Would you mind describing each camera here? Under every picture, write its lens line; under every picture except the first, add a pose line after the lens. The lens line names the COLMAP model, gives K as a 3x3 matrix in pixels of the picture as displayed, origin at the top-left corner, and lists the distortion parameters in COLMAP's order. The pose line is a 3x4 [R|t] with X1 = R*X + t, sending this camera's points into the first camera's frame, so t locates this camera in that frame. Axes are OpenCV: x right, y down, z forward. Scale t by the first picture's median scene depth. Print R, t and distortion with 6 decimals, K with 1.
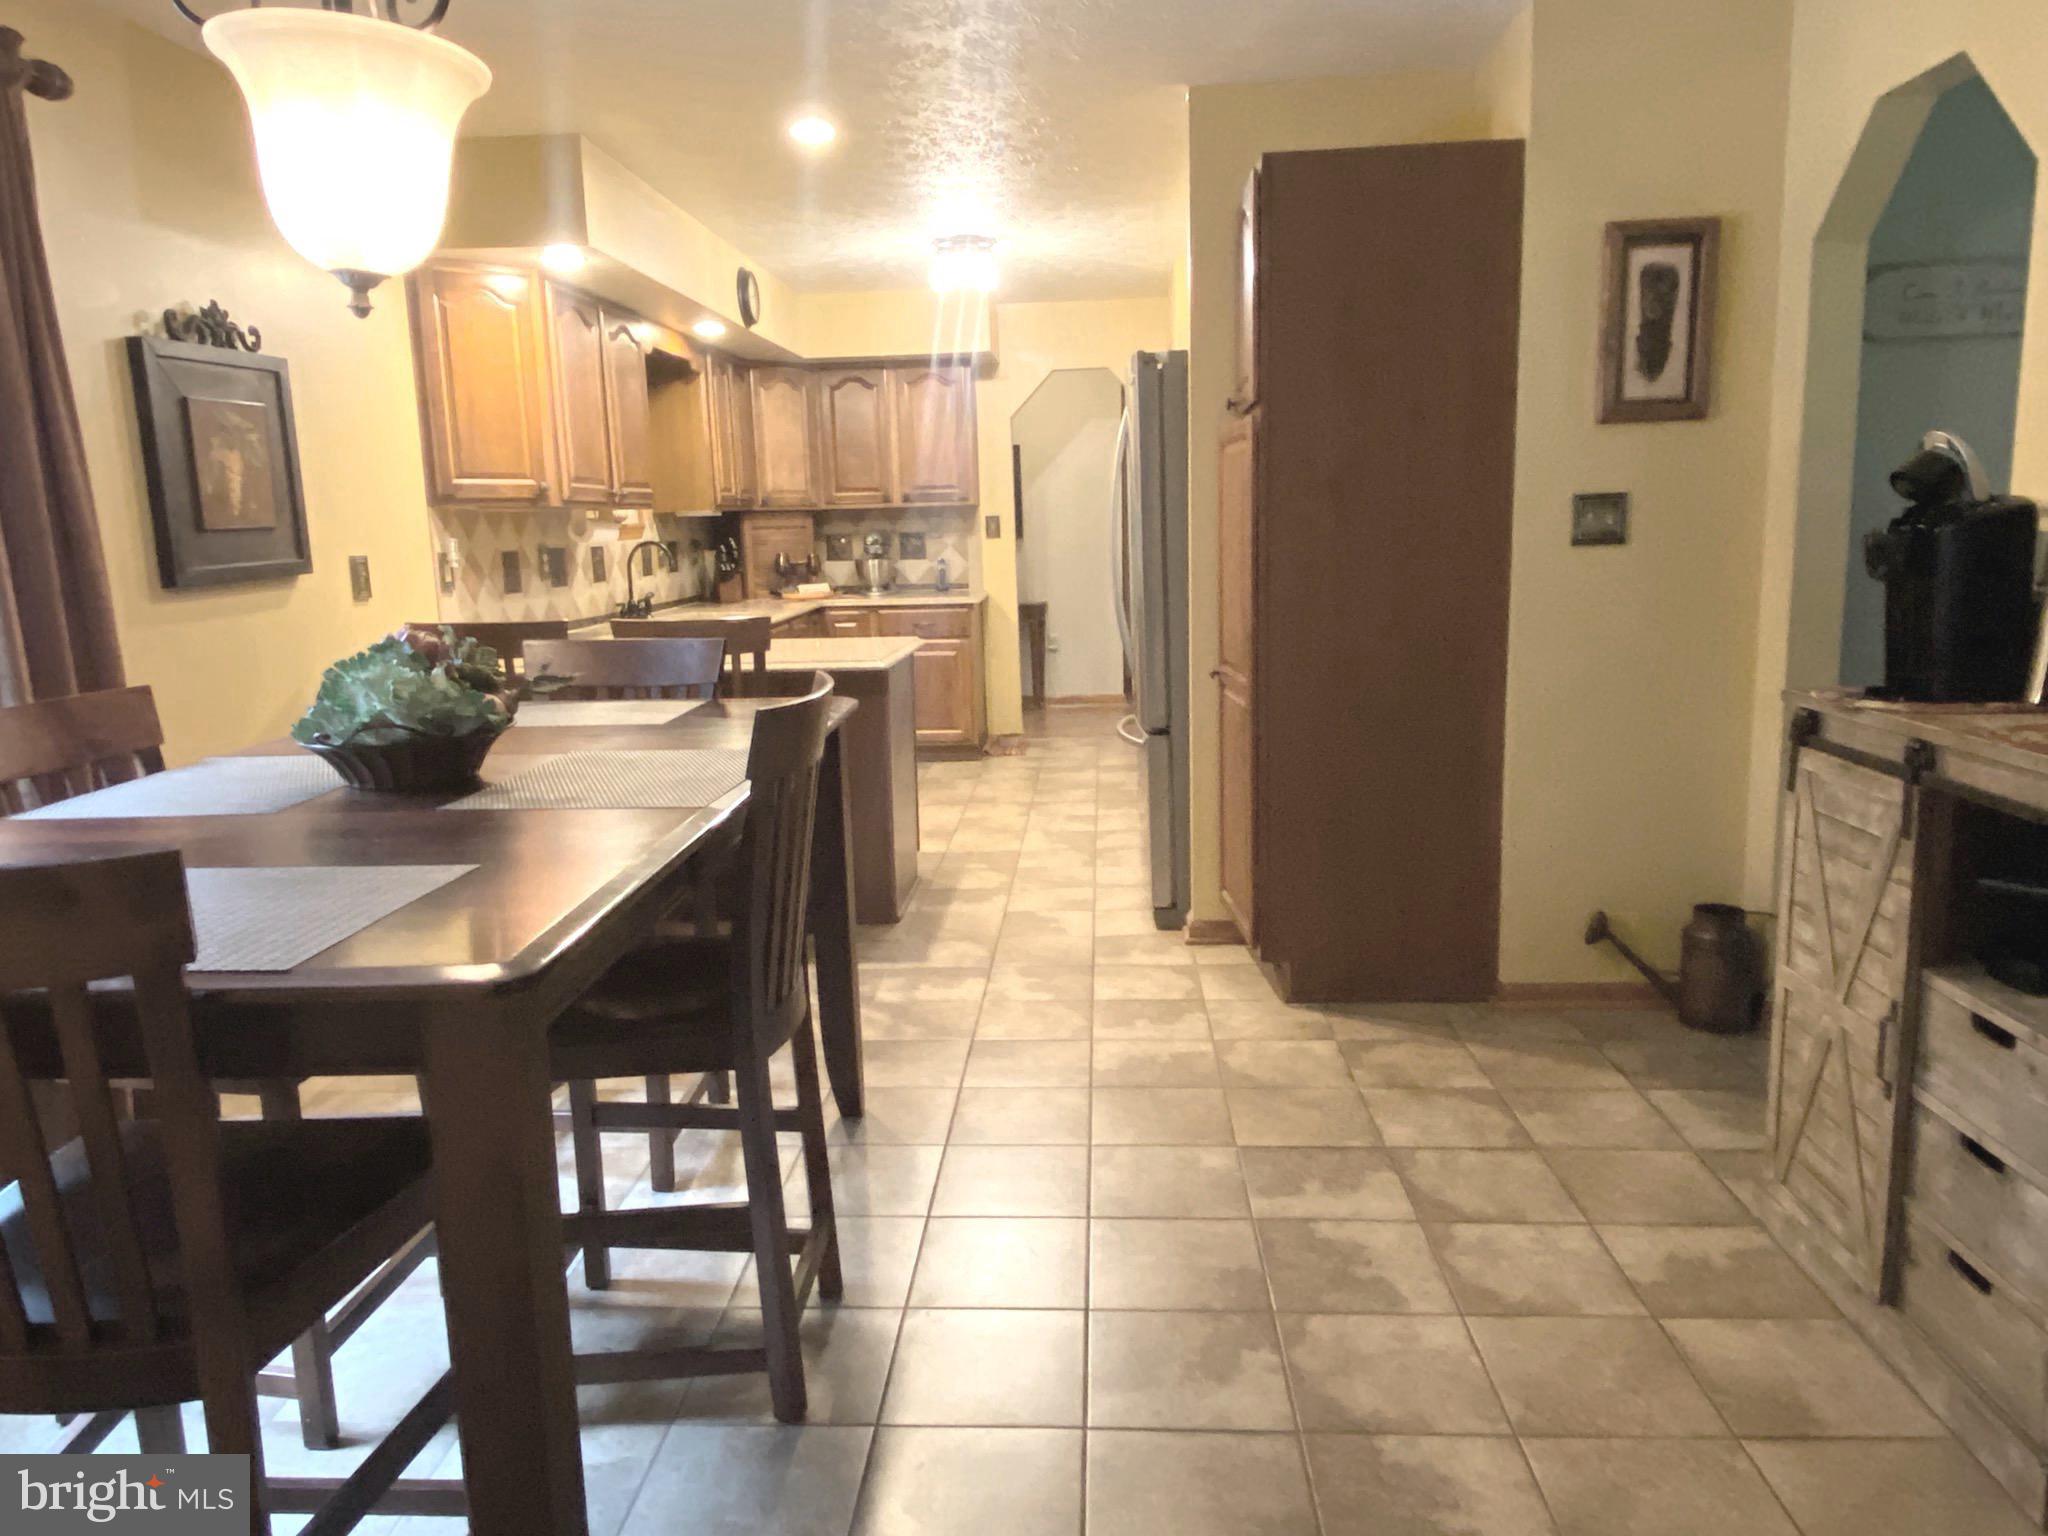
lens RADIAL K [[1409.7, 0, 1029.3], [0, 1409.7, 764.4], [0, 0, 1]] dist [0.018068, -0.000646]
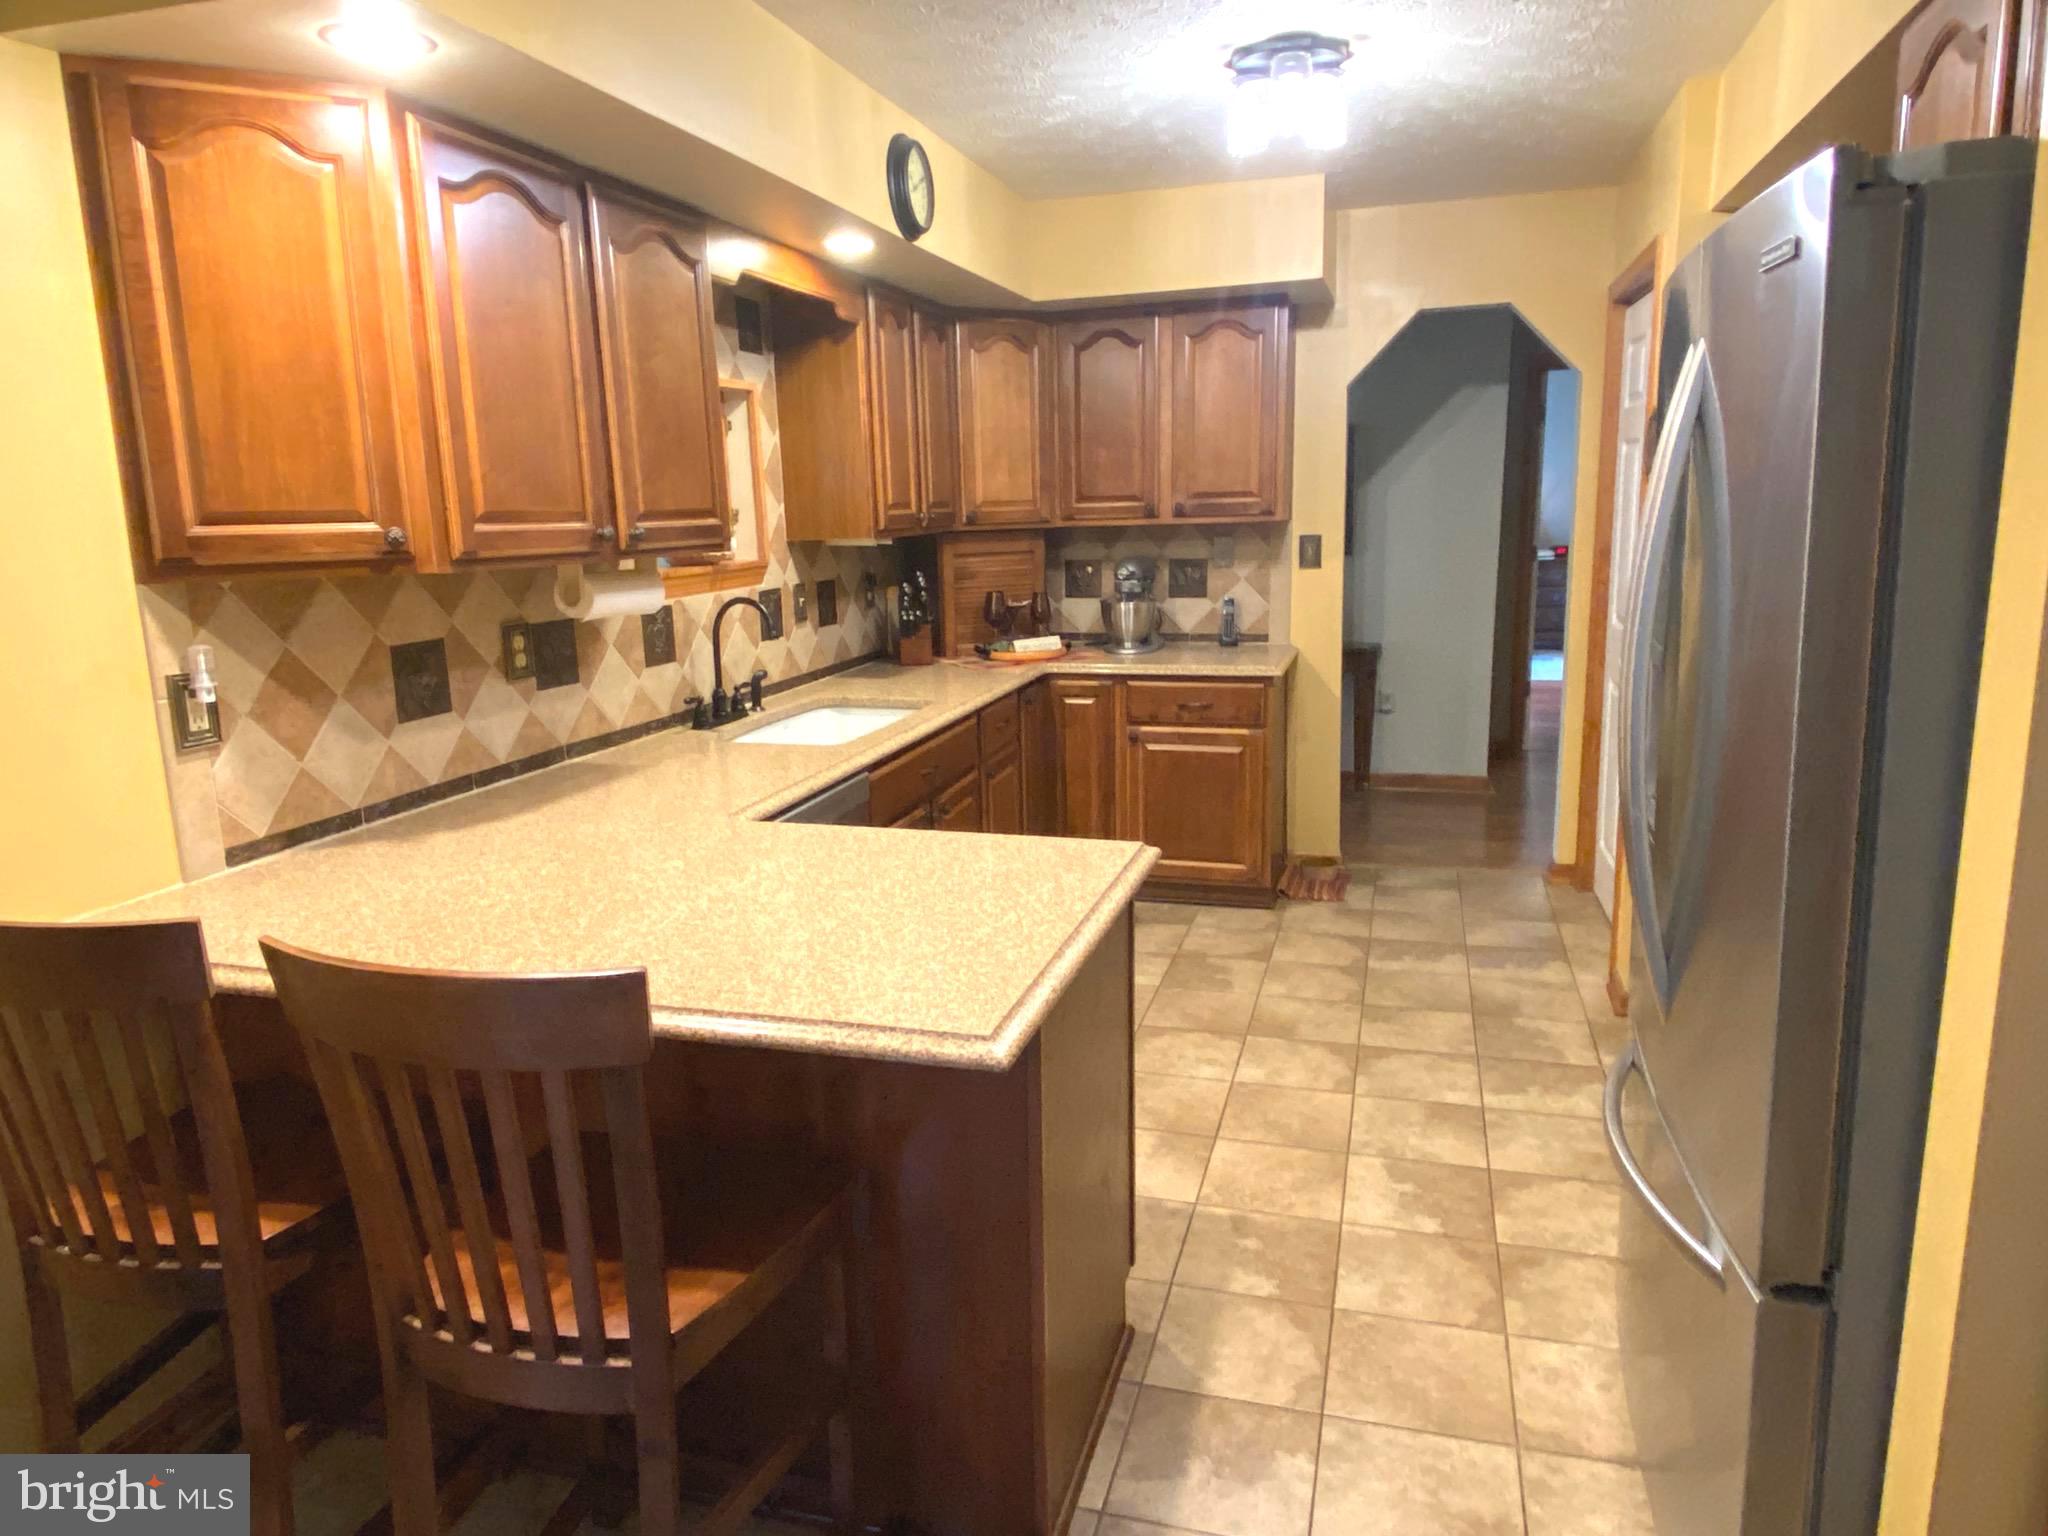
lens RADIAL K [[1314.5, 0, 985.9], [0, 1314.5, 771.0], [0, 0, 1]] dist [0.022846, -0.008765]
pose [[0.967189, 0.049692, -0.249151, -0.014436], [-0.040892, 0.998348, 0.040373, -0.087764], [0.250746, -0.028860, 0.967623, 0.372585]]
